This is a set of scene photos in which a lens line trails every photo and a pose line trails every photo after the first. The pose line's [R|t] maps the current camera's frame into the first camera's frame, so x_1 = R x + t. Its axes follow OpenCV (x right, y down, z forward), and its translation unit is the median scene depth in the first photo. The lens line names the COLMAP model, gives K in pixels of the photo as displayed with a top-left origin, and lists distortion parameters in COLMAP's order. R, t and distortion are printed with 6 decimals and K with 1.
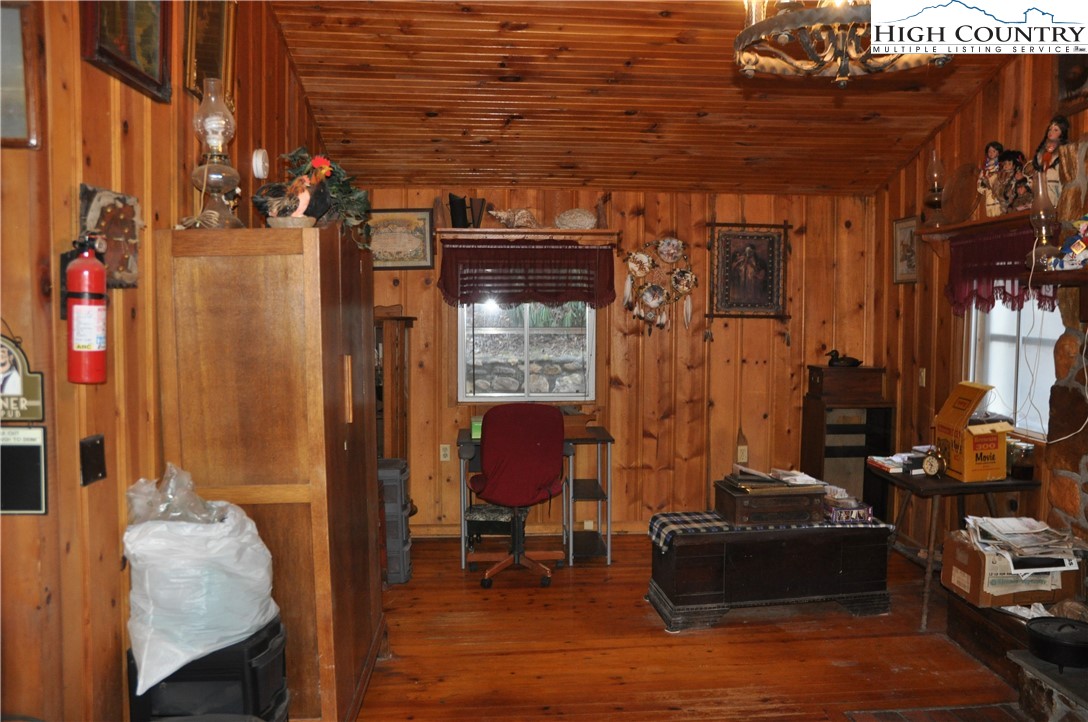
lens RADIAL K [[894.4, 0, 551.2], [0, 894.4, 360.7], [0, 0, 1]] dist [-0.151221, 0.160042]
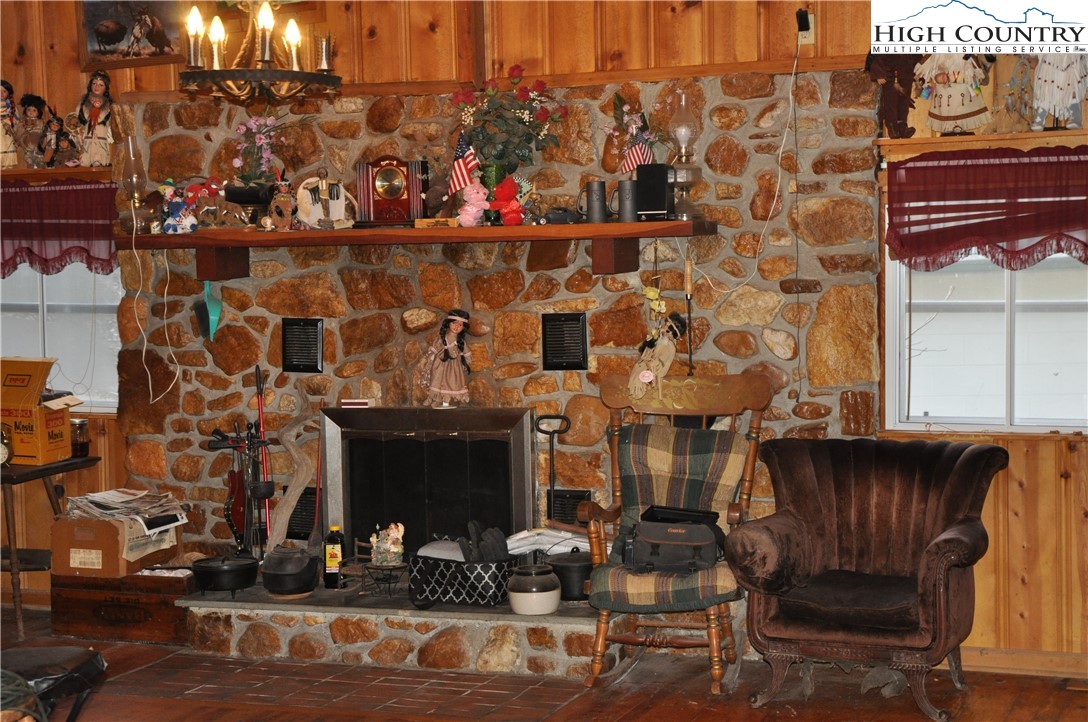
lens RADIAL K [[1905.7, 0, 544.5], [0, 1905.7, 378.9], [0, 0, 1]] dist [0.143092, 0.000000]
pose [[0.422521, -0.066479, 0.903912, -1.169026], [0.071083, 0.996665, 0.040074, 0.007888], [-0.903561, 0.047320, 0.425837, -0.344750]]
